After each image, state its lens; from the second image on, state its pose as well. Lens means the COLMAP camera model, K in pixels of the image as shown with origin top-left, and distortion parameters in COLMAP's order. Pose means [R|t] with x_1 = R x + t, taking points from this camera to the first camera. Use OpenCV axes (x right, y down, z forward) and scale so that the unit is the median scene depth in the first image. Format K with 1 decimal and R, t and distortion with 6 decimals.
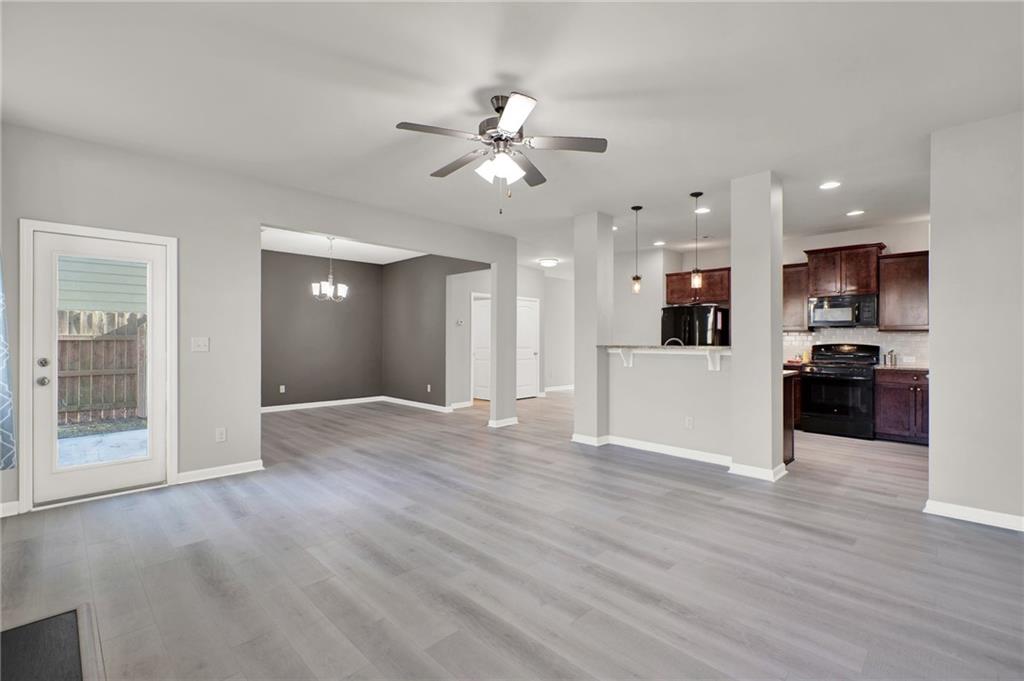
lens RADIAL K [[454.1, 0, 512.0], [0, 454.1, 340.5], [0, 0, 1]] dist [0.056336, 0.000031]
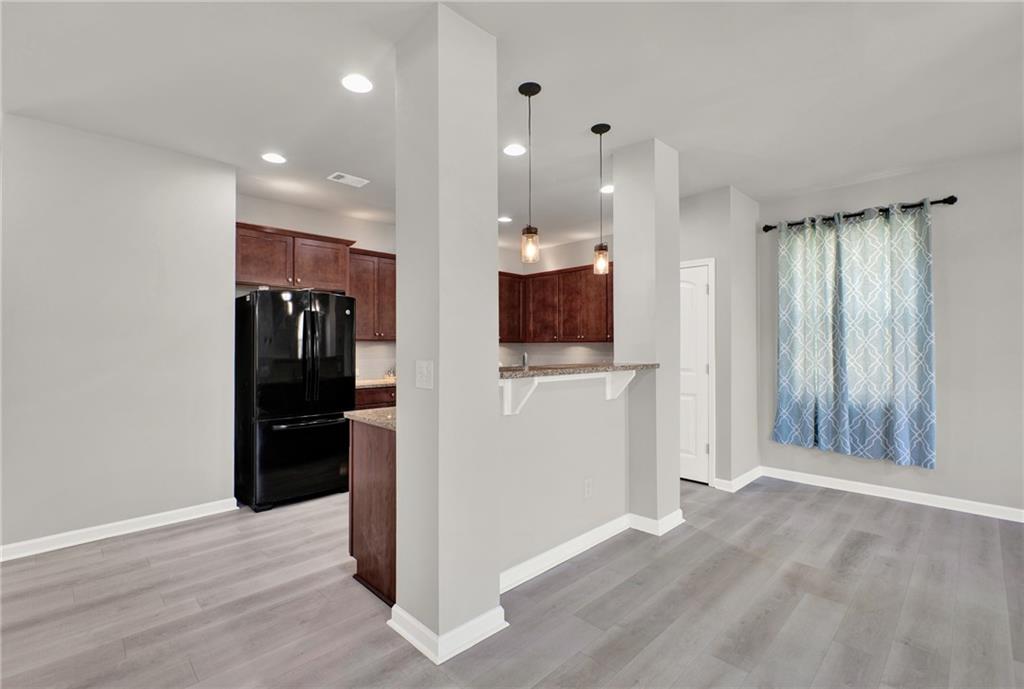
lens RADIAL K [[455.3, 0, 512.0], [0, 455.3, 344.5], [0, 0, 1]] dist [0.002285, 0.000434]
pose [[0.020171, 0.007979, 0.999765, -0.307611], [0.002690, 0.999964, -0.008034, -0.015539], [-0.999793, 0.002852, 0.020148, 1.438374]]
